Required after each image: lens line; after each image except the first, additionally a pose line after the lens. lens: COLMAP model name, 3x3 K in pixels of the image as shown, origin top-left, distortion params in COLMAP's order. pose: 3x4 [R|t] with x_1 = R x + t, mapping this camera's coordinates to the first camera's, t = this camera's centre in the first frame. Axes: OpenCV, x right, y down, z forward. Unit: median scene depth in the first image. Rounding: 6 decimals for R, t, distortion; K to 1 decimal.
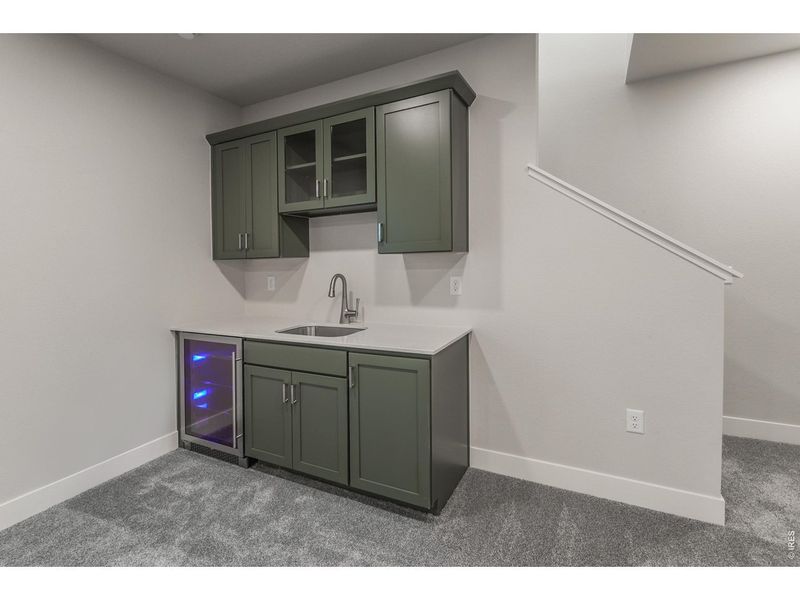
lens RADIAL K [[376.3, 0, 385.8], [0, 376.3, 272.6], [0, 0, 1]] dist [-0.000672, -0.000105]
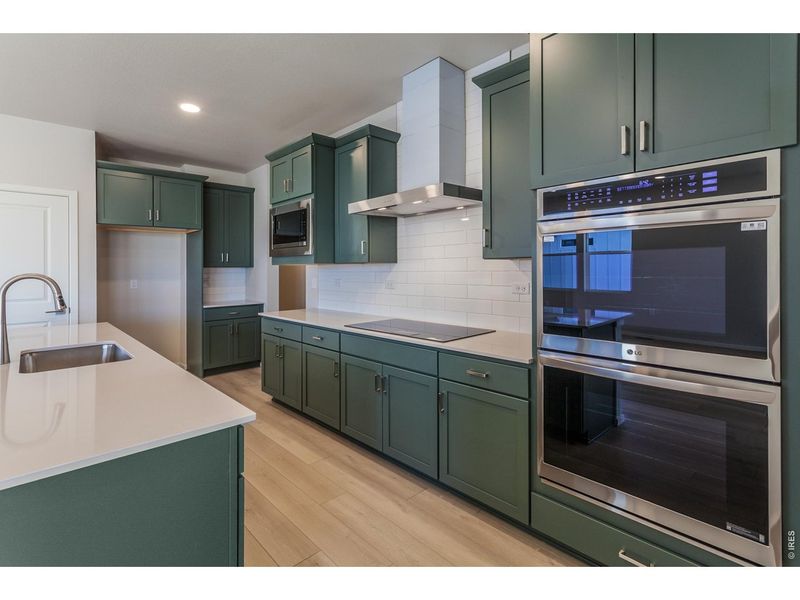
lens RADIAL K [[376.3, 0, 385.8], [0, 376.3, 272.6], [0, 0, 1]] dist [-0.000672, -0.000105]
pose [[0.946037, 0.017800, -0.323568, 0.107197], [-0.021538, 0.999736, -0.007976, -0.001309], [0.323341, 0.014514, 0.946171, -0.056043]]
